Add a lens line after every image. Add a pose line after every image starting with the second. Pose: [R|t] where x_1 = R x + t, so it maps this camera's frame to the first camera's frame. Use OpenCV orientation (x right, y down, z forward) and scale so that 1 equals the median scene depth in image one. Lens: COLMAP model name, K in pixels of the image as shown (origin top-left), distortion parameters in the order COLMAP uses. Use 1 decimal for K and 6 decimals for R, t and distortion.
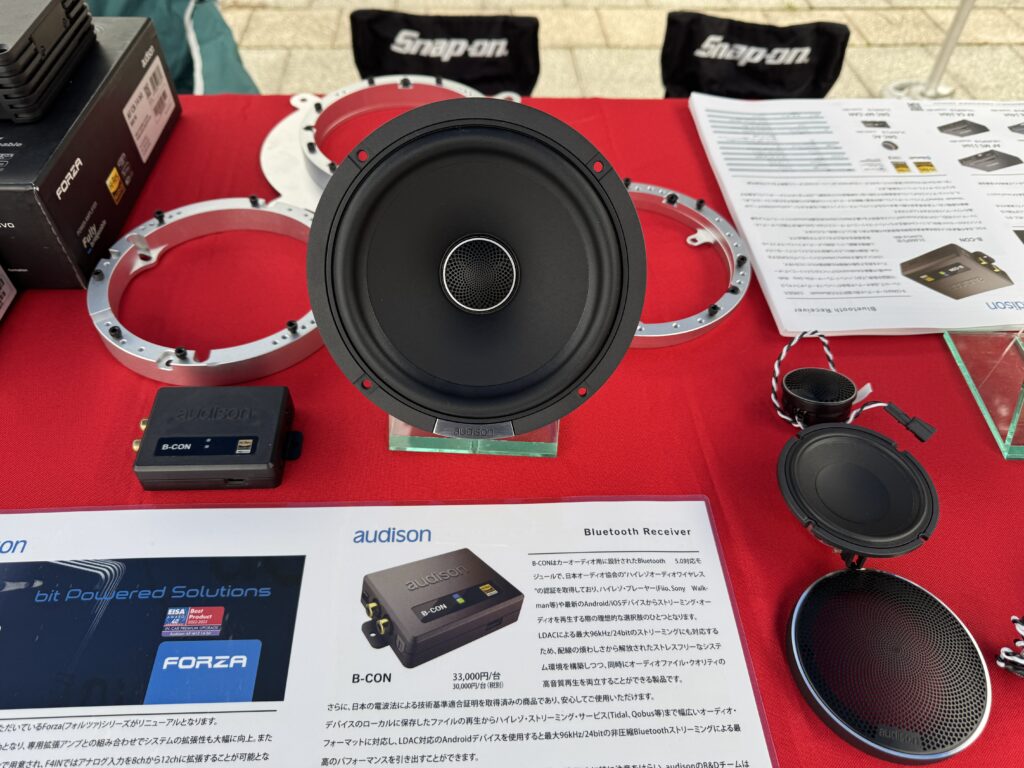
lens RADIAL K [[749.4, 0, 507.8], [0, 749.4, 366.9], [0, 0, 1]] dist [0.030338, -0.061847]
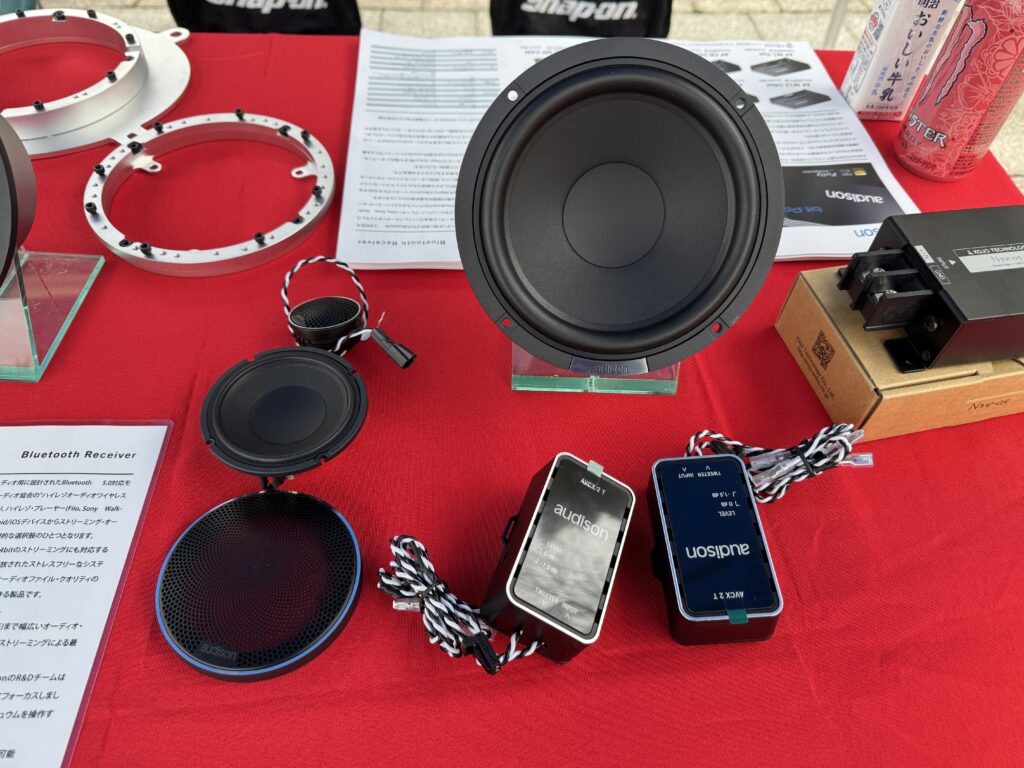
lens RADIAL K [[742.8, 0, 512.0], [0, 742.8, 384.0], [0, 0, 1]] dist [-0.002222, -0.009984]
pose [[0.999942, 0.010795, -0.000429, 0.494108], [-0.010760, 0.998685, 0.050123, 0.048778], [0.000969, -0.050116, 0.998743, 0.025301]]
